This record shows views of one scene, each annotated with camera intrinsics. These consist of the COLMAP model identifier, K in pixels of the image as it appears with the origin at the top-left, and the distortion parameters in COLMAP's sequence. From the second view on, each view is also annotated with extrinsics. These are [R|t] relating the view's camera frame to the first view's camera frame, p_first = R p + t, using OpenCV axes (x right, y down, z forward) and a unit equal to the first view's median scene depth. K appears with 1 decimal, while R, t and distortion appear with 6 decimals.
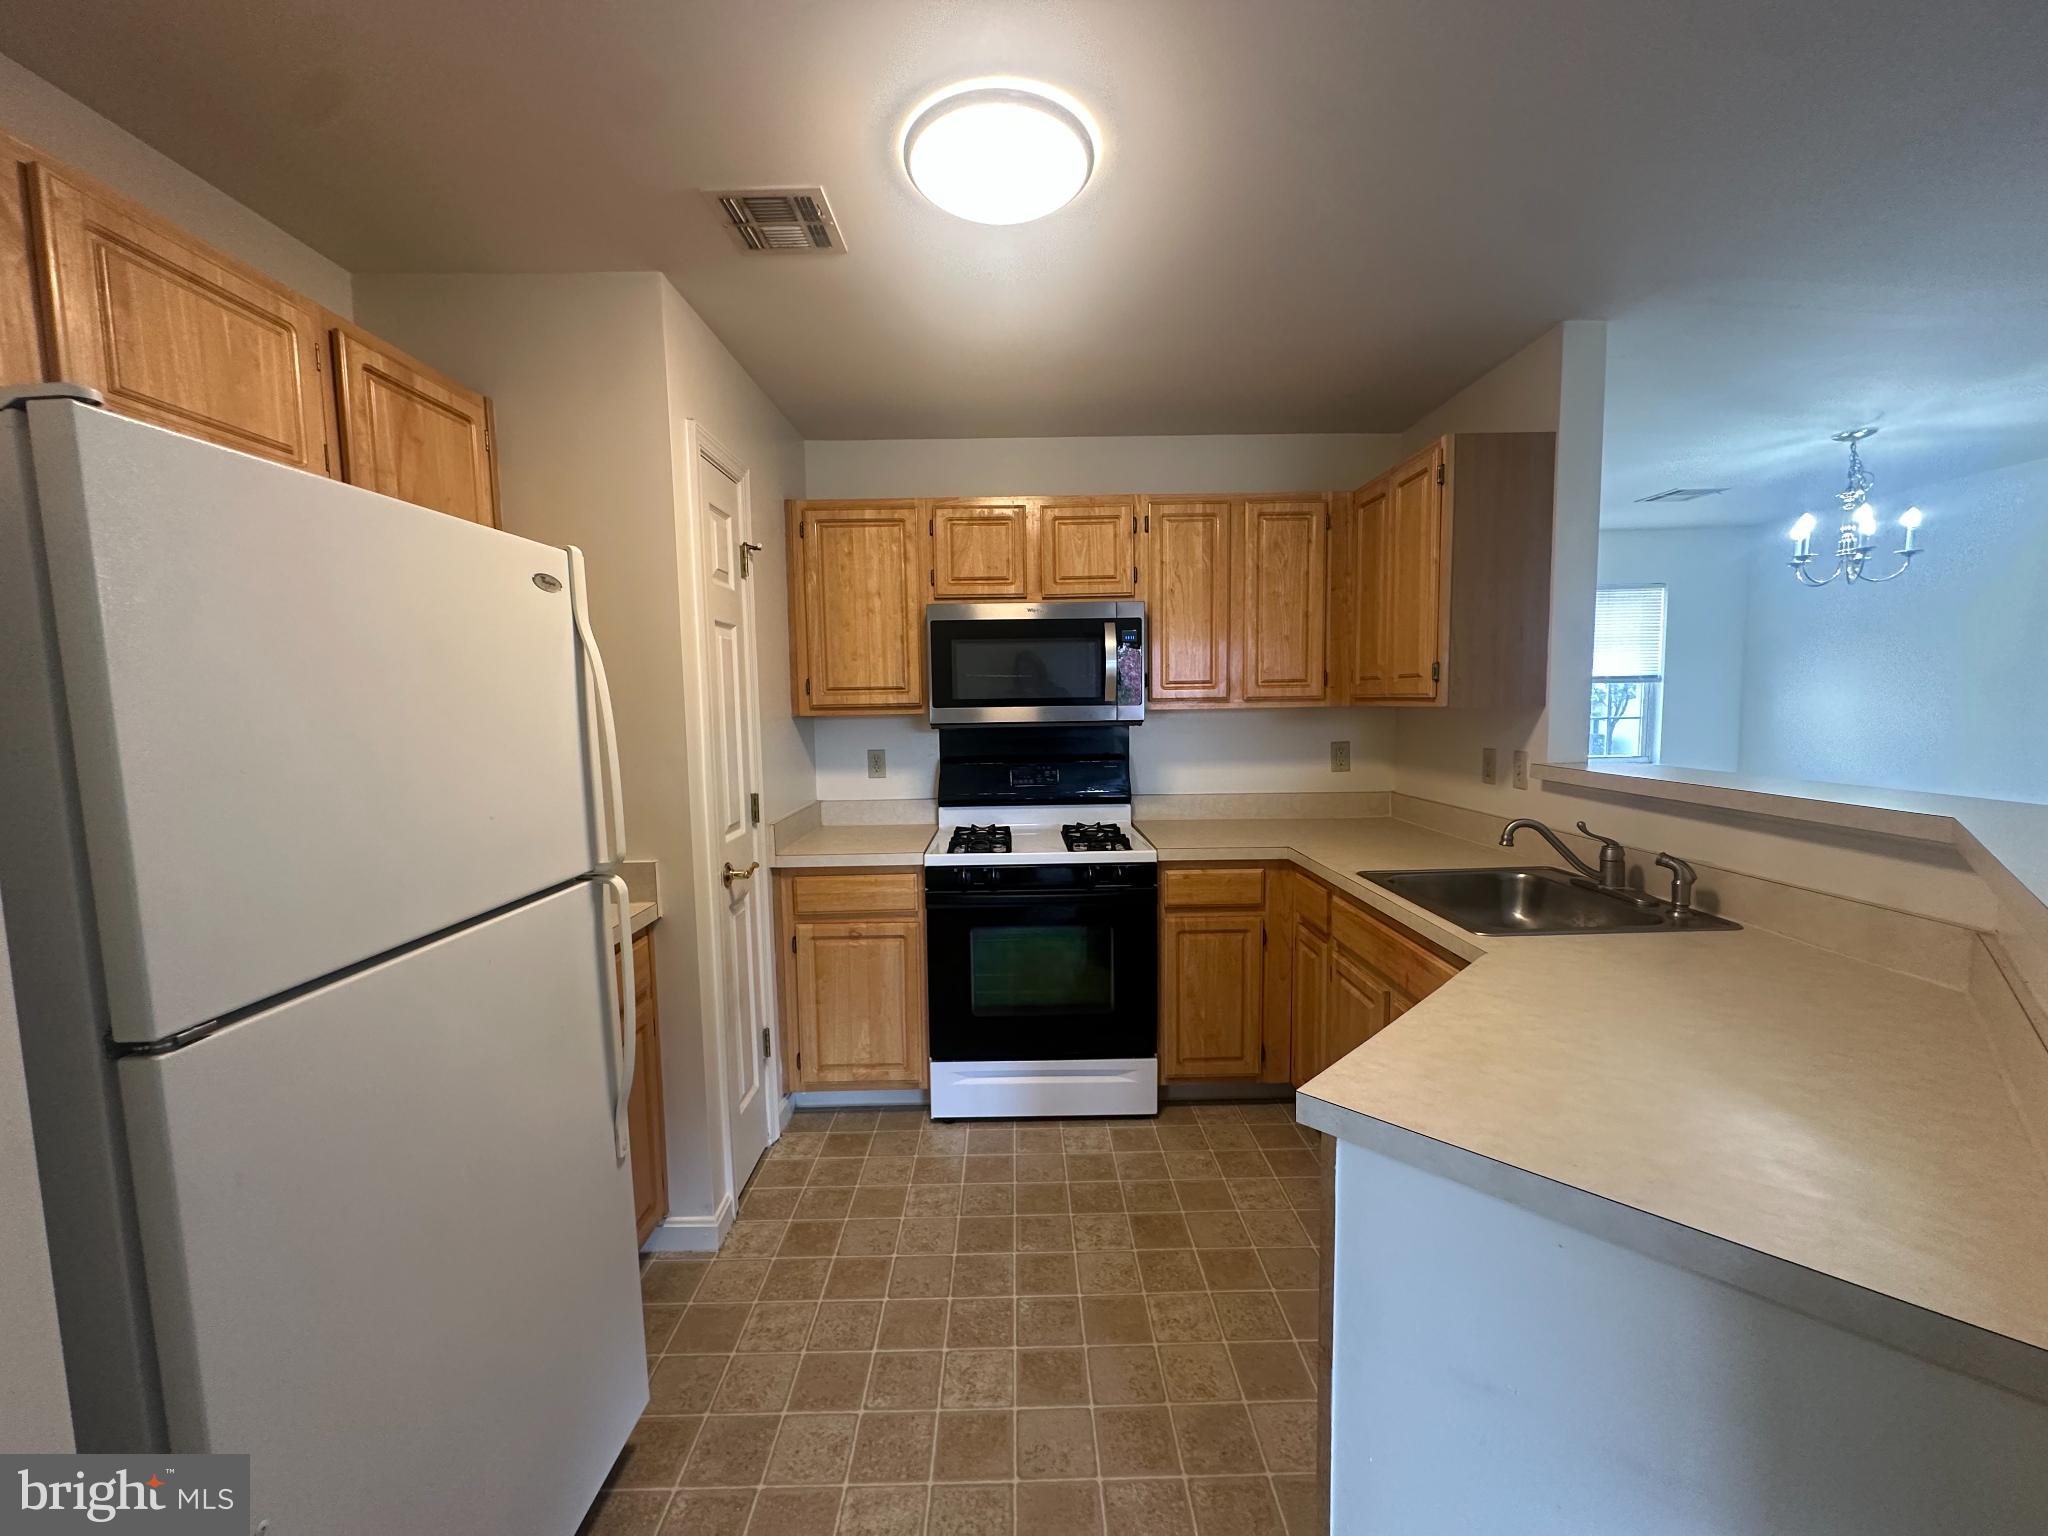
lens RADIAL K [[822.1, 0, 1018.8], [0, 822.1, 767.8], [0, 0, 1]] dist [-0.007960, 0.001705]
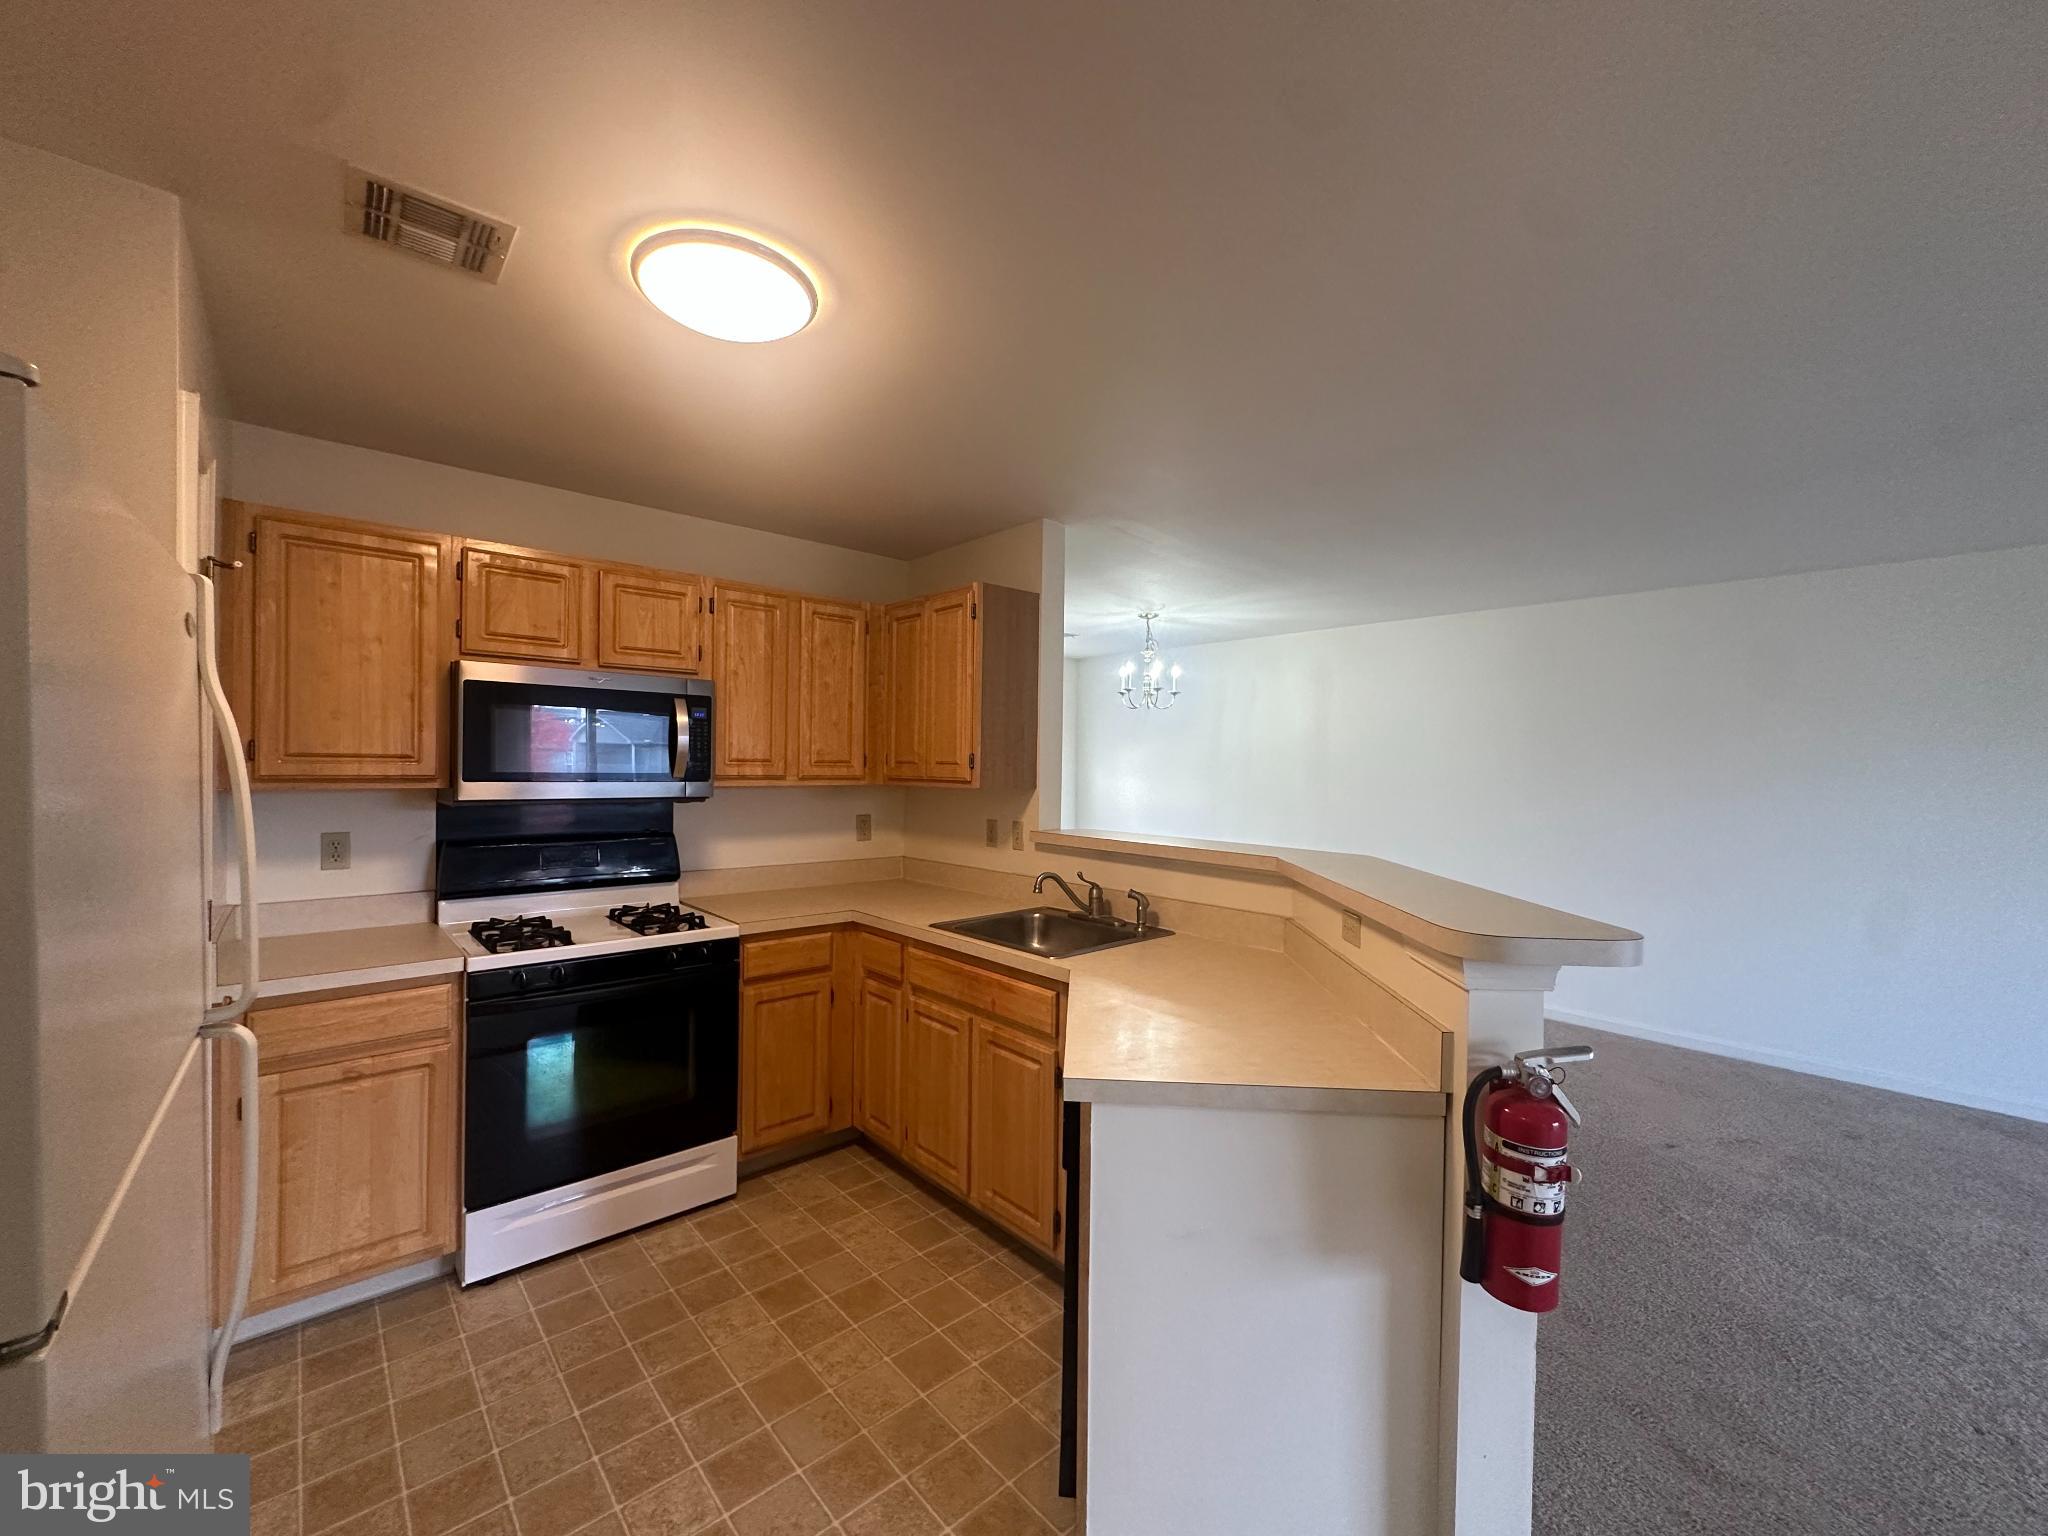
lens RADIAL K [[822.1, 0, 1028.9], [0, 822.1, 765.1], [0, 0, 1]] dist [-0.007960, 0.001705]
pose [[0.747979, 0.026098, 0.663209, -0.273088], [0.028786, 0.997011, -0.071698, -0.015820], [-0.663098, 0.072720, 0.744992, -0.015370]]
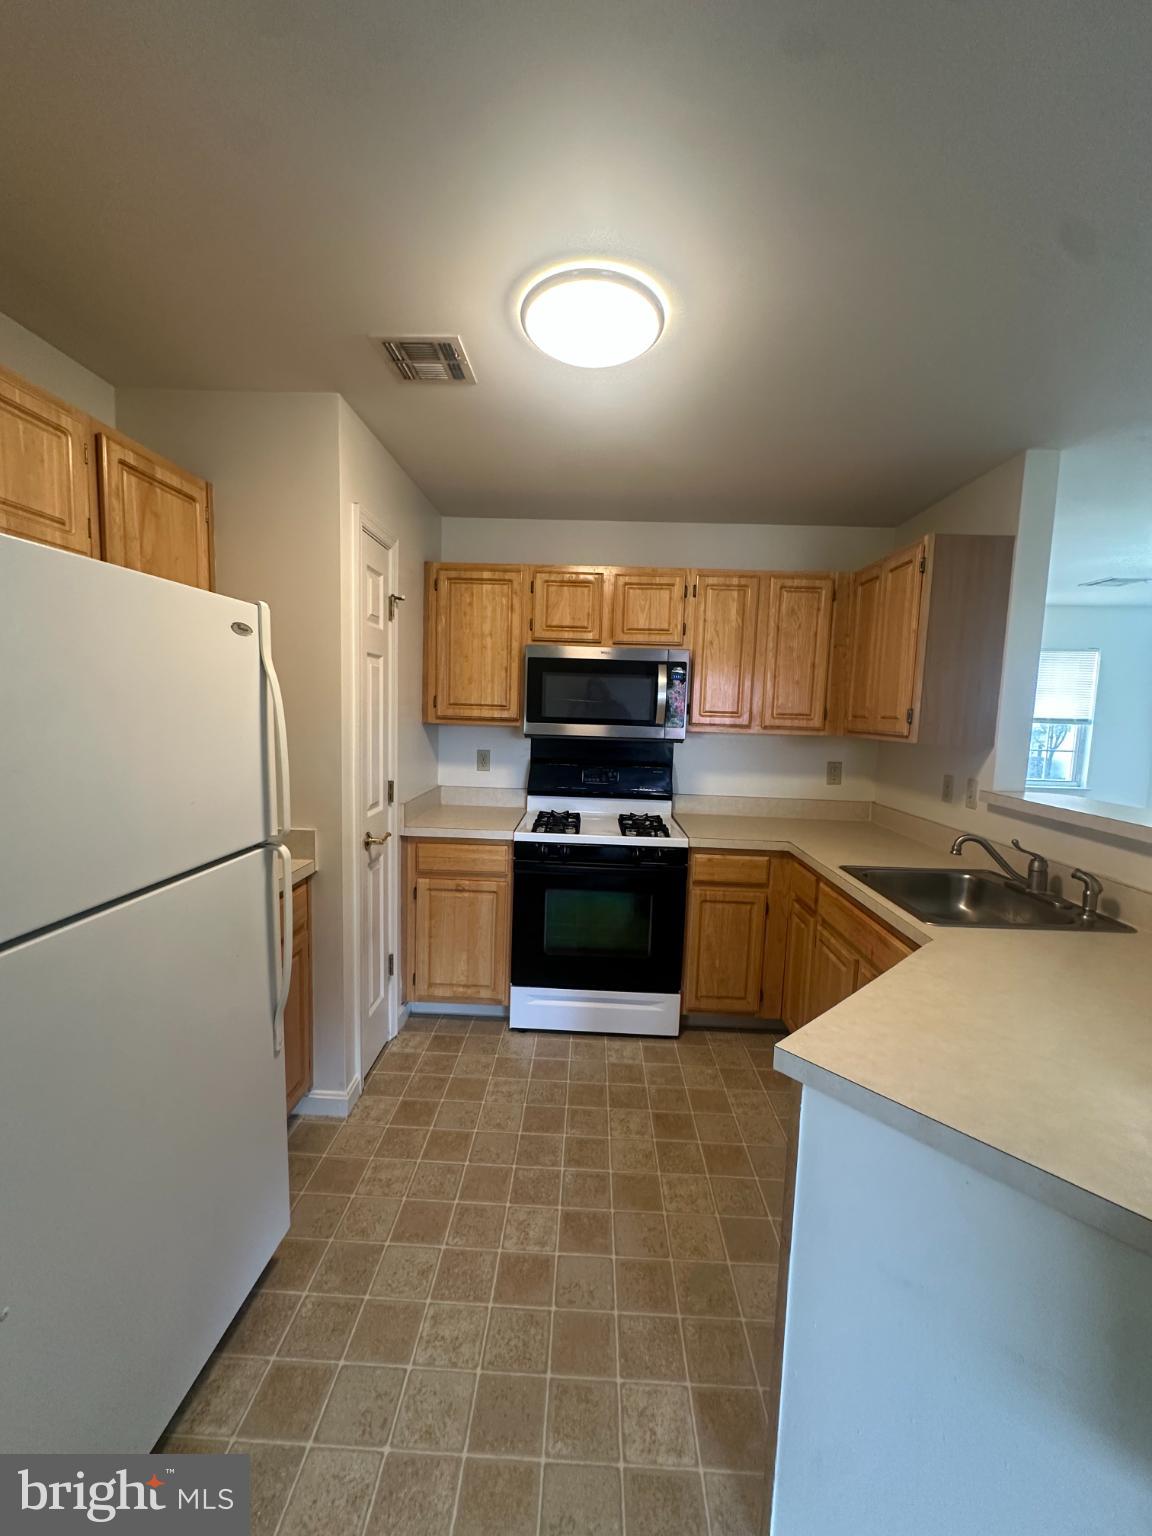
lens RADIAL K [[616.5, 0, 570.9], [0, 616.5, 765.8], [0, 0, 1]] dist [-0.007960, 0.001705]
pose [[0.997965, 0.051964, -0.036945, 0.010021], [-0.051524, 0.998590, 0.012774, -0.022589], [0.037557, -0.010844, 0.999236, 0.000056]]
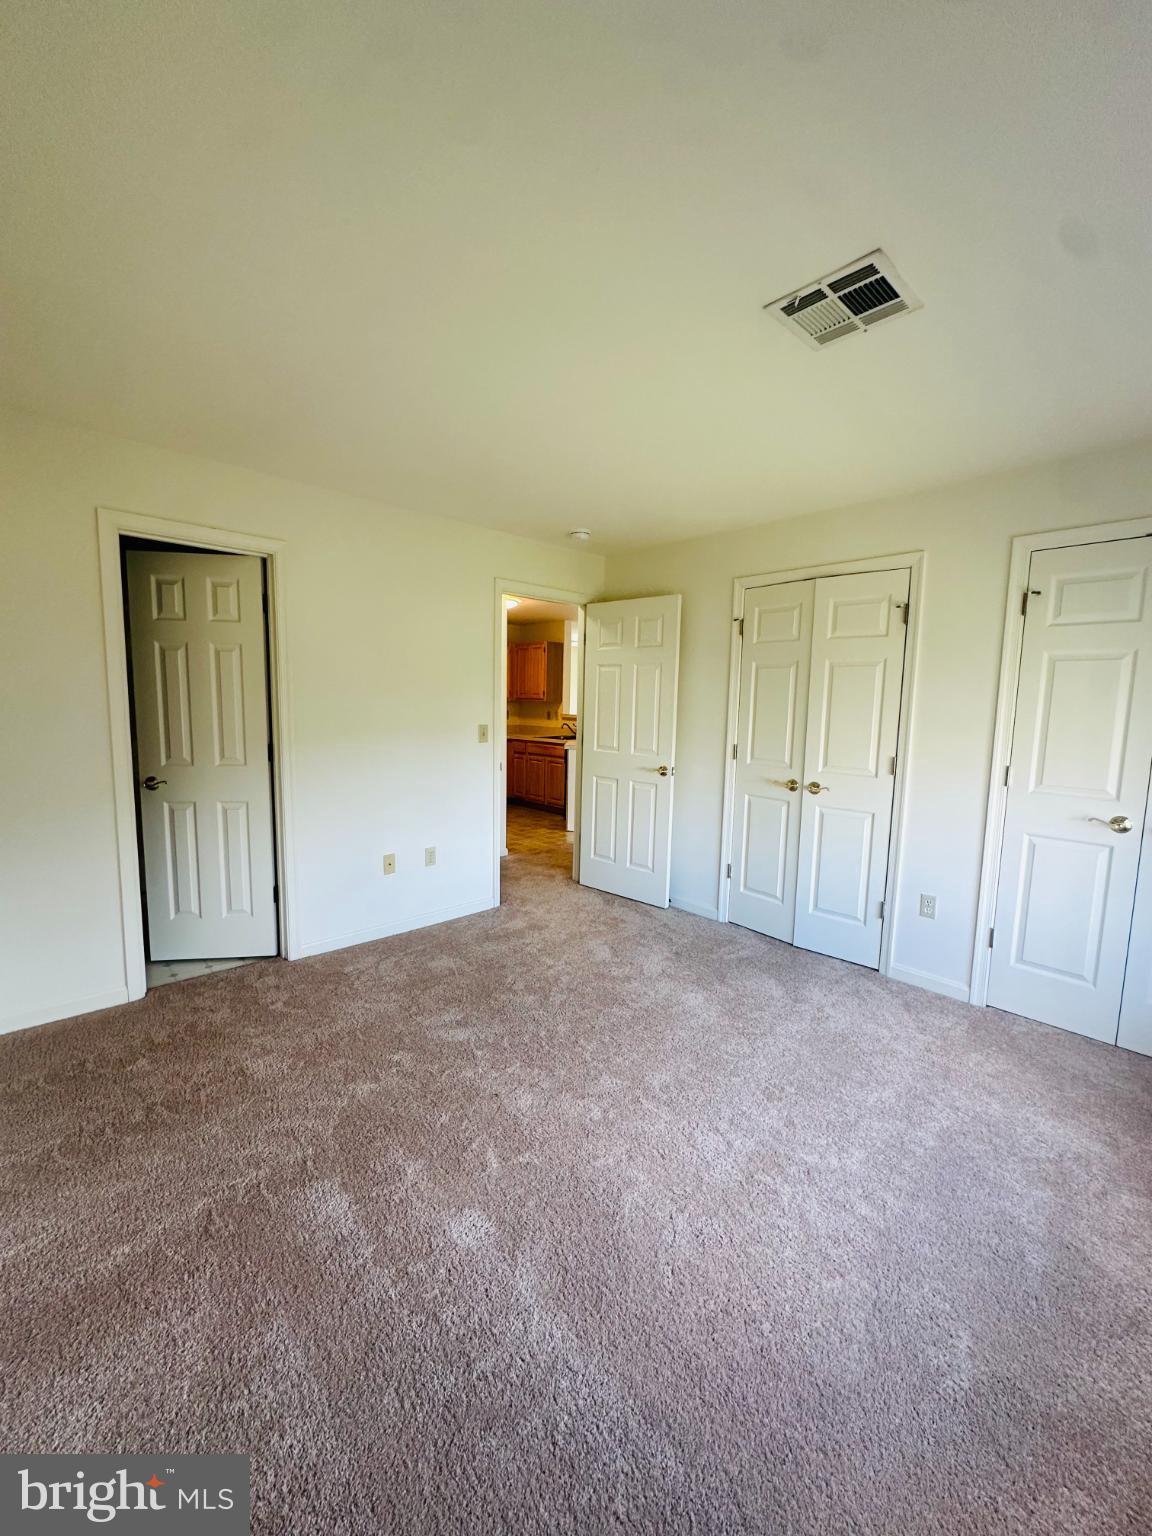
lens RADIAL K [[616.5, 0, 577.9], [0, 616.5, 770.6], [0, 0, 1]] dist [-0.007960, 0.001705]
pose [[0.732112, -0.042227, 0.679875, -1.657320], [0.021385, 0.999010, 0.039019, 0.178120], [-0.680849, -0.014027, 0.732289, -1.596845]]
